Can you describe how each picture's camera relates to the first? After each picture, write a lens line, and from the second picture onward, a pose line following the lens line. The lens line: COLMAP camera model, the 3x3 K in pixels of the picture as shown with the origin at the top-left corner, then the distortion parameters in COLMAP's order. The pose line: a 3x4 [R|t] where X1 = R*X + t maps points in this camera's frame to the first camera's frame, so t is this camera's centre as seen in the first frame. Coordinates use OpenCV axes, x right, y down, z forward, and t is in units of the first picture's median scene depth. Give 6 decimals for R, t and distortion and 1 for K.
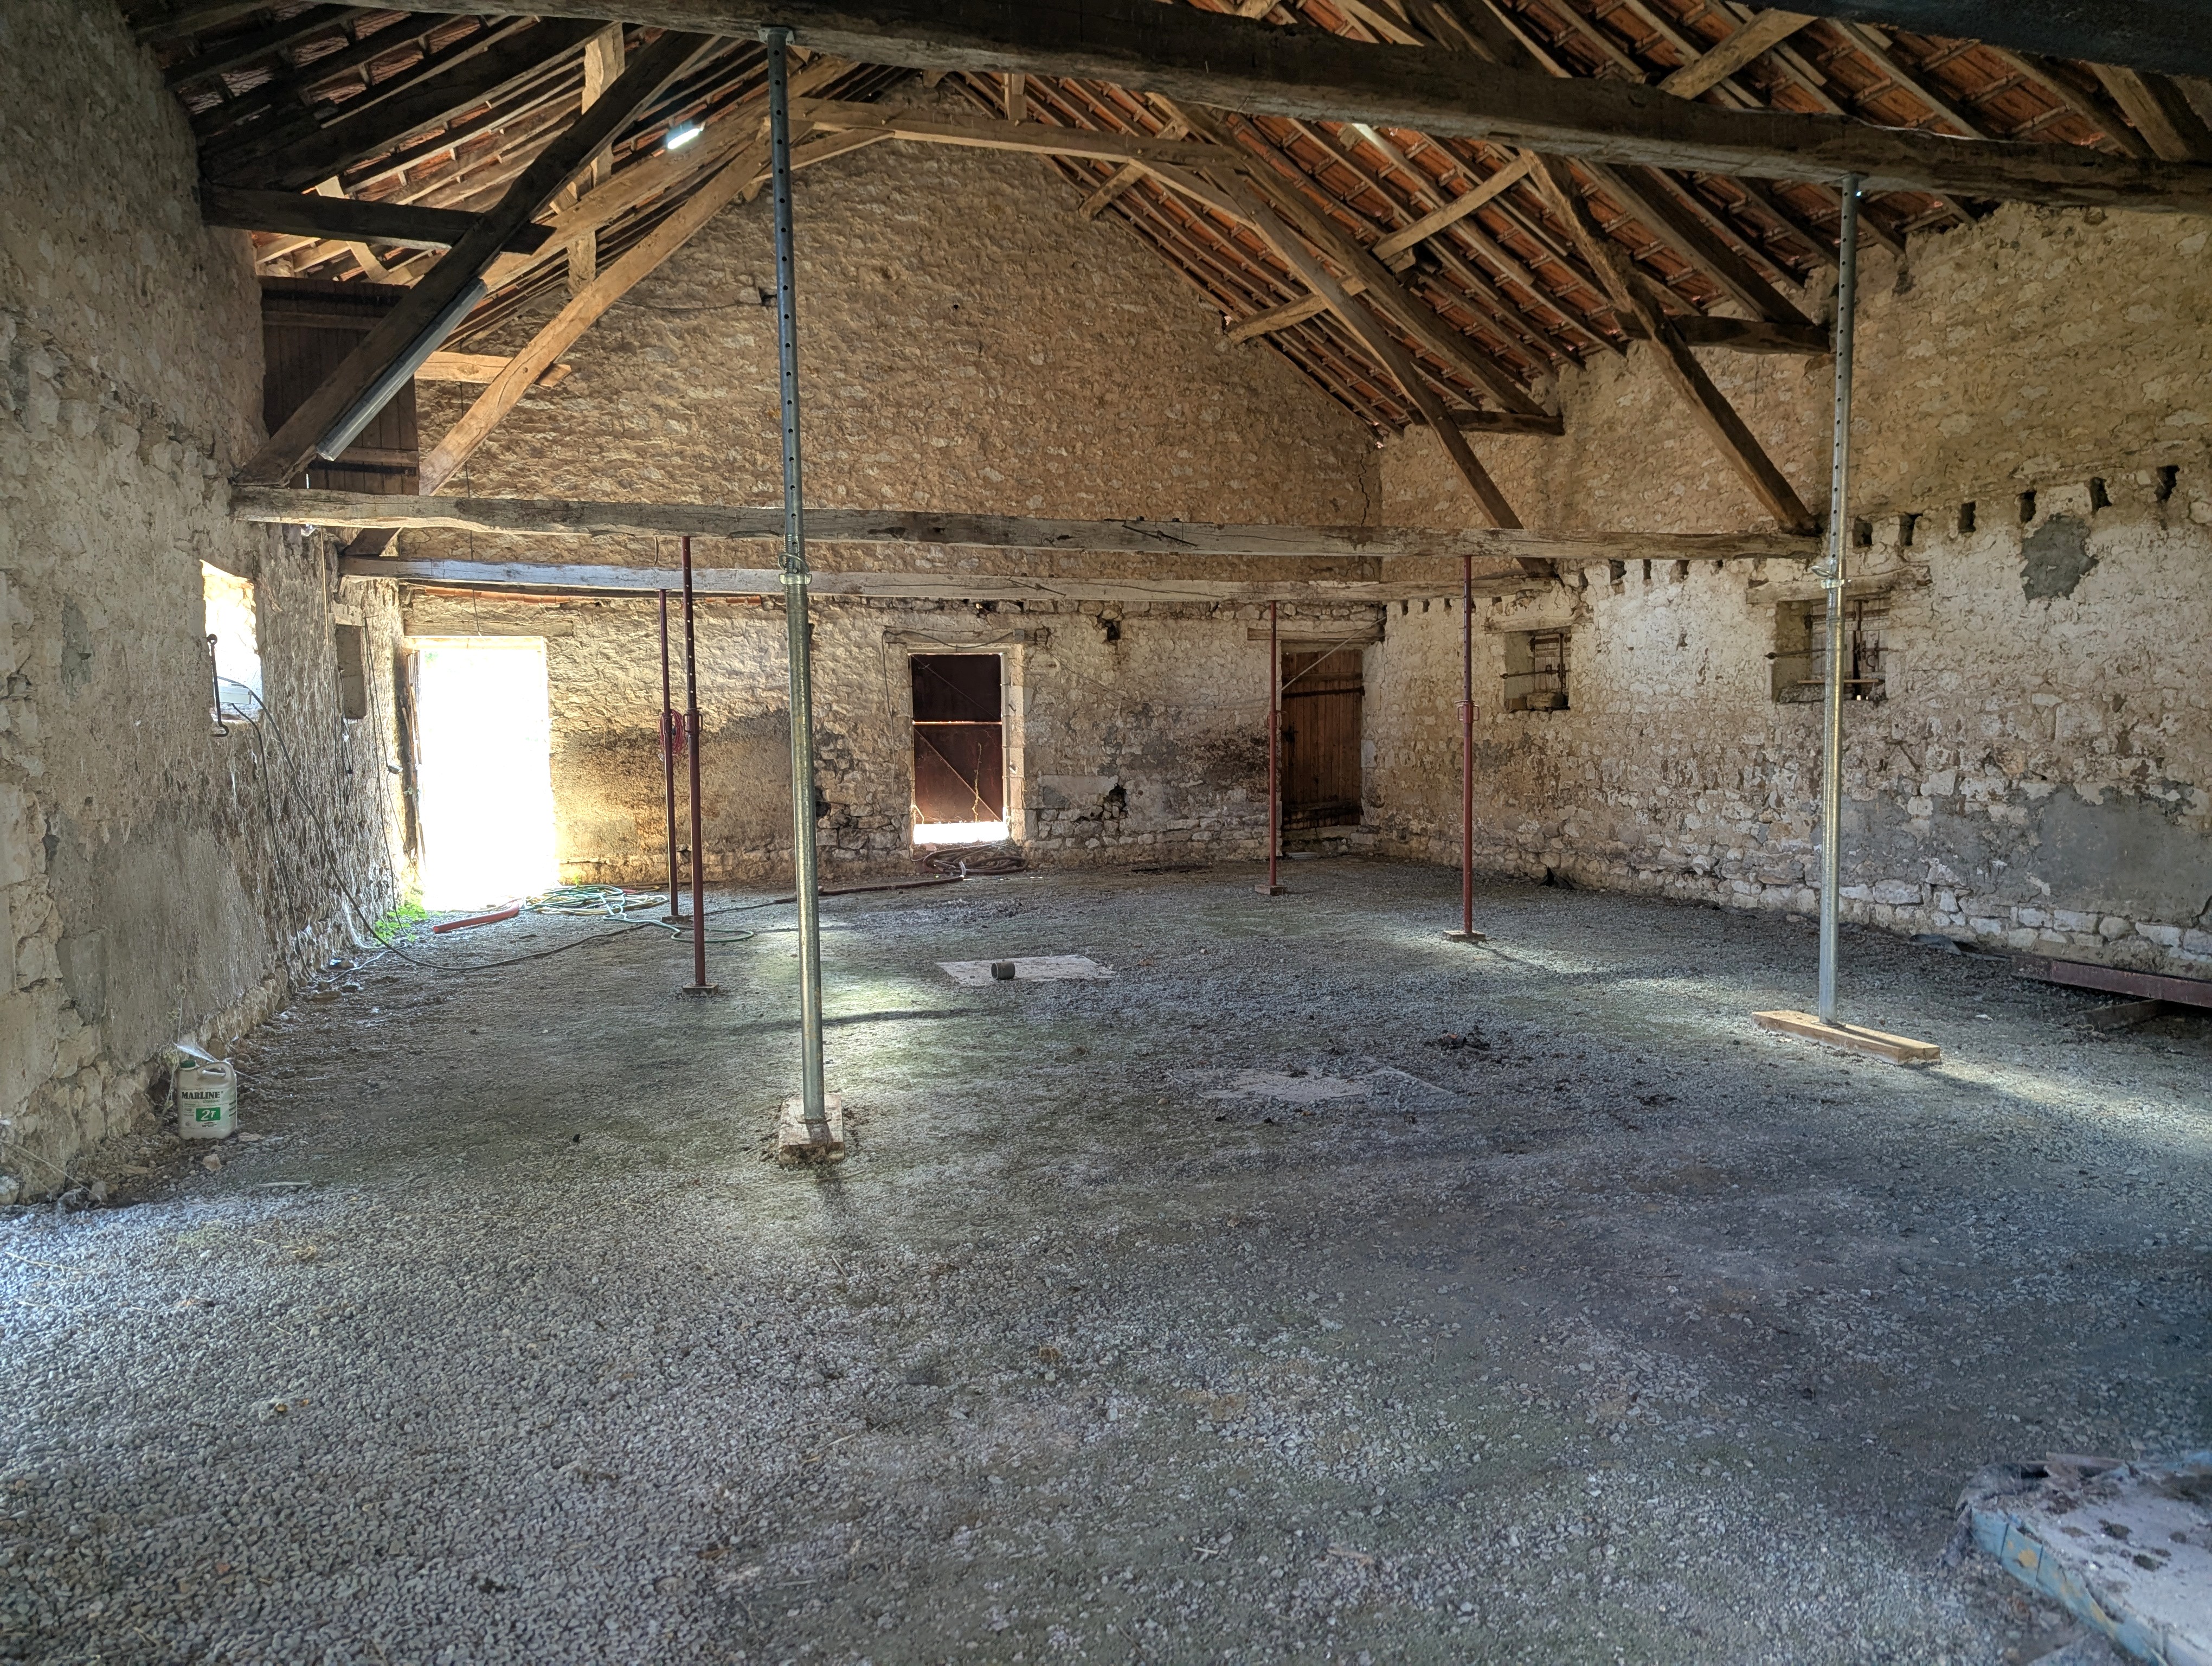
lens RADIAL K [[1560.9, 0, 1106.4], [0, 1560.9, 836.3], [0, 0, 1]] dist [-0.000770, -0.000697]
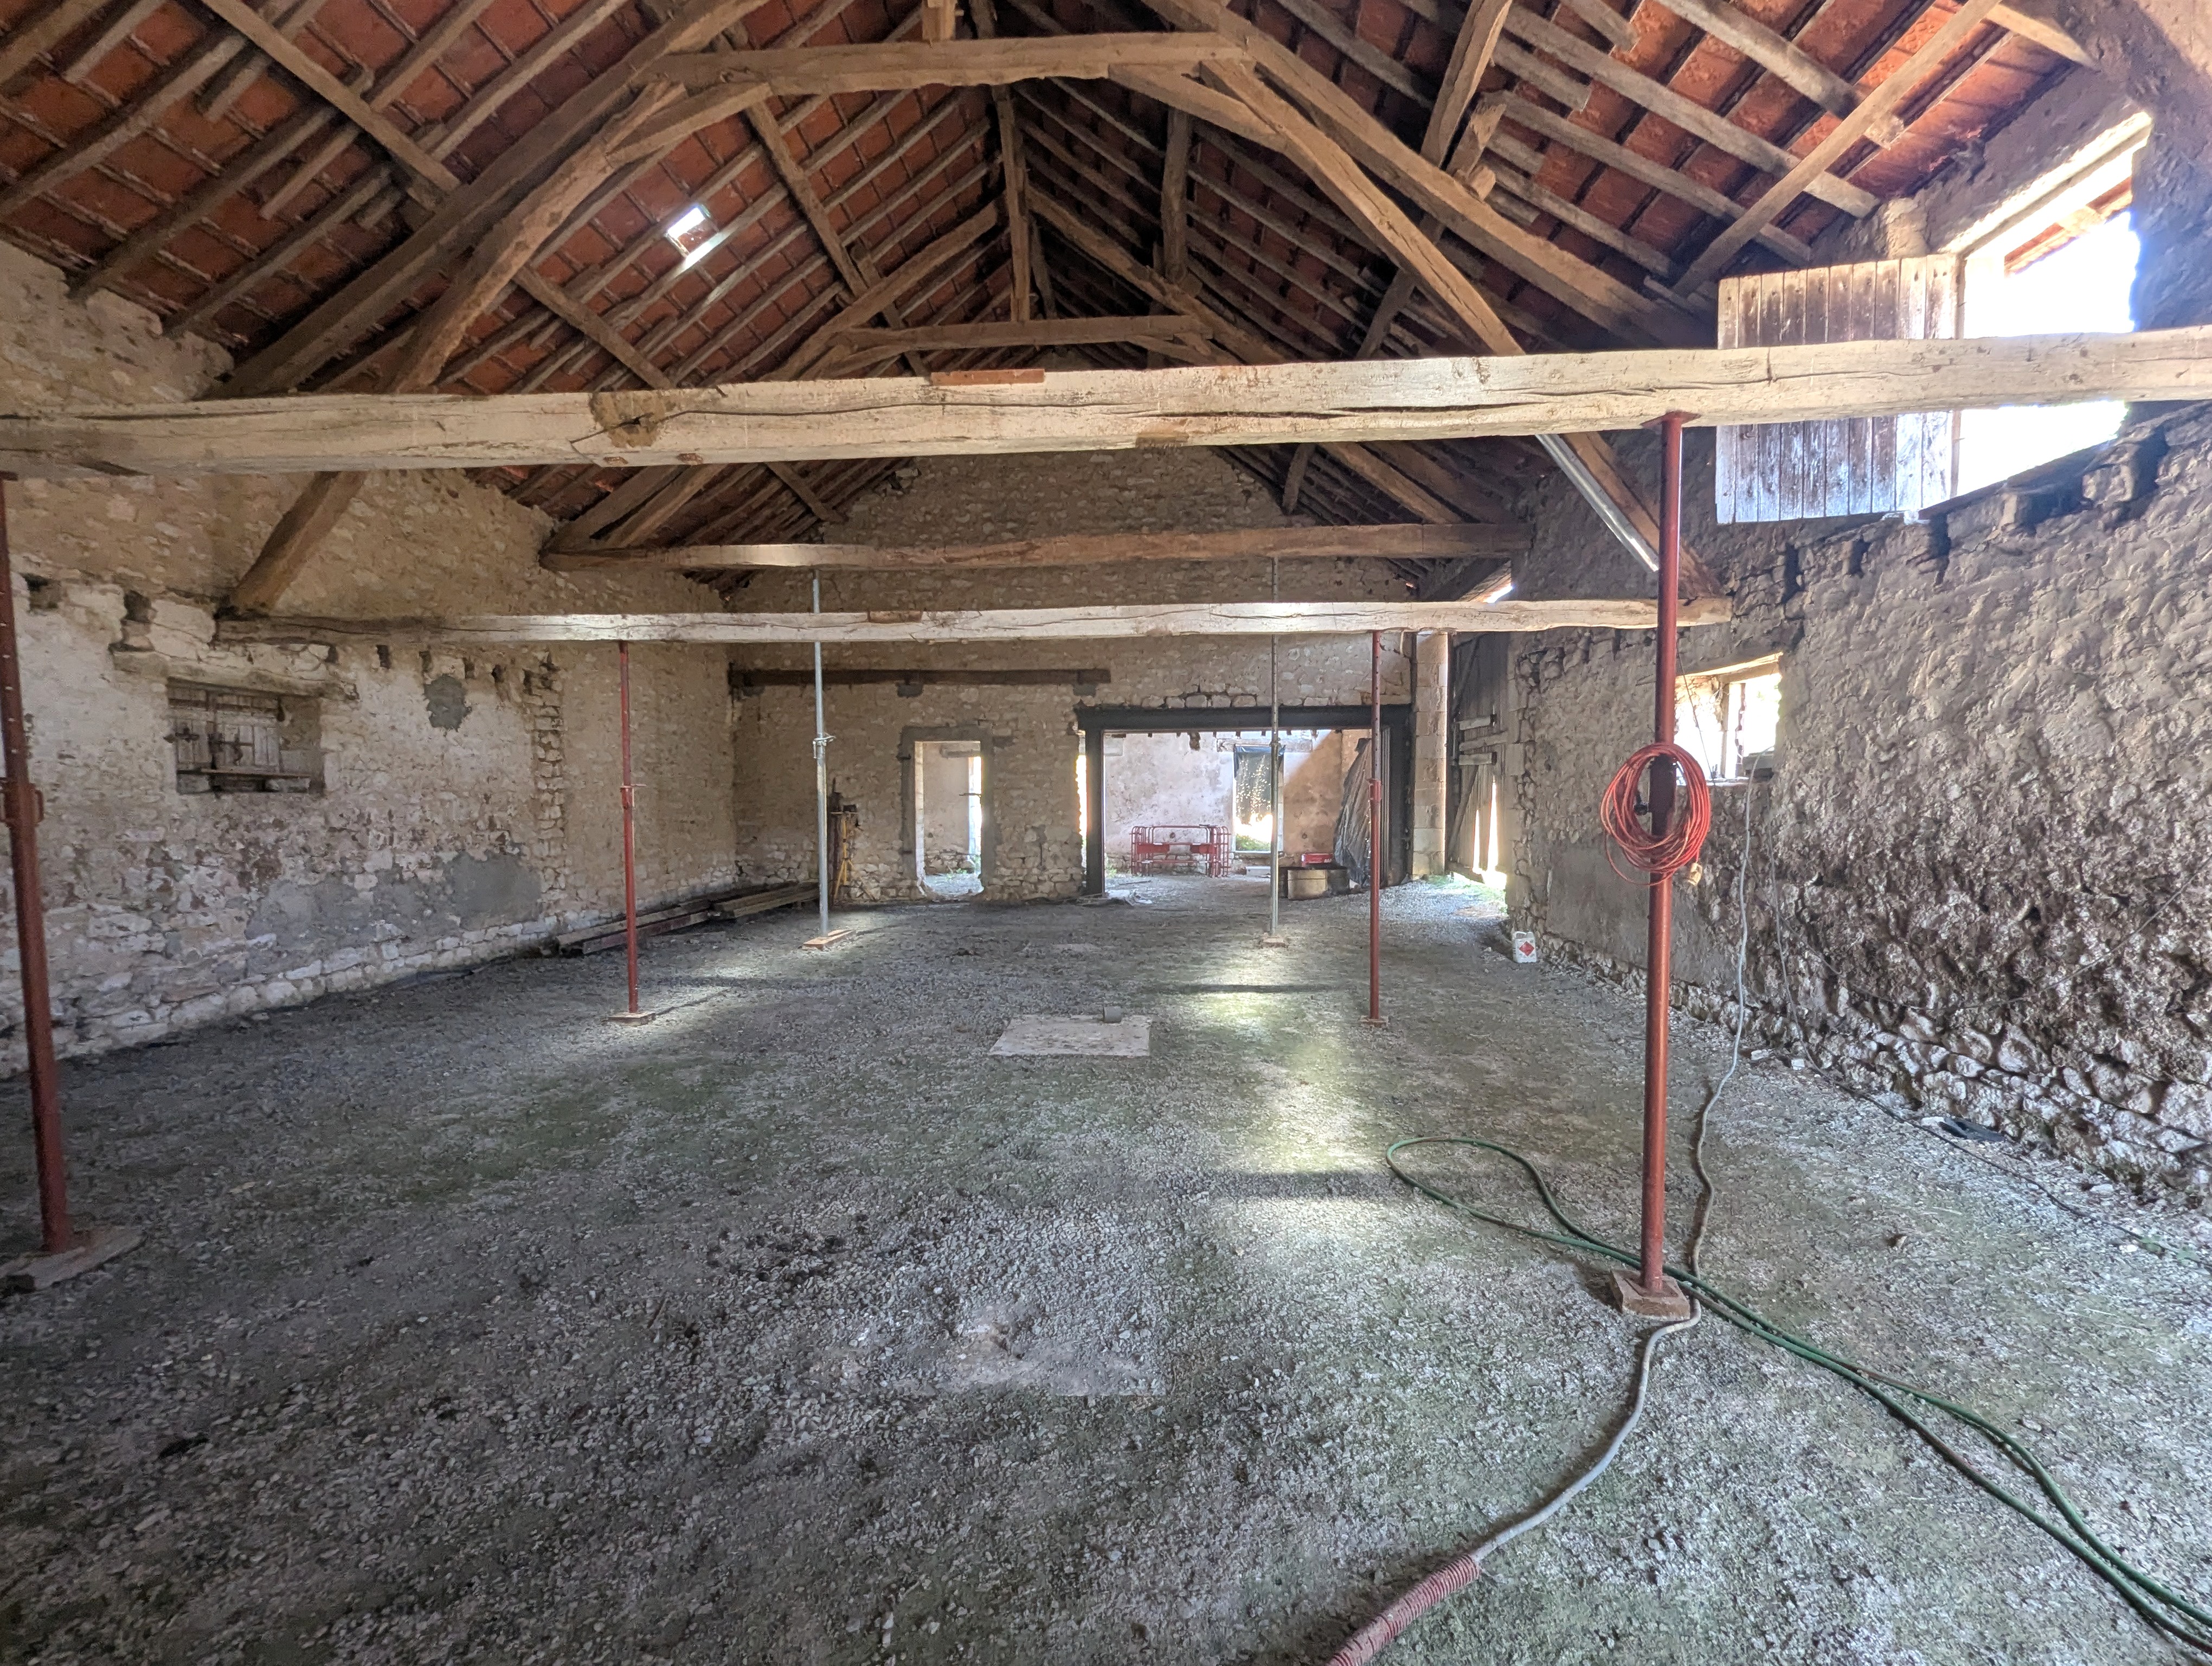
lens RADIAL K [[887.3, 0, 1107.7], [0, 887.3, 835.9], [0, 0, 1]] dist [0.000120, 0.000020]
pose [[-0.934312, 0.003396, 0.356441, -0.273566], [0.044060, 0.993387, 0.106026, -0.104697], [-0.353724, 0.114766, -0.928282, 1.471212]]
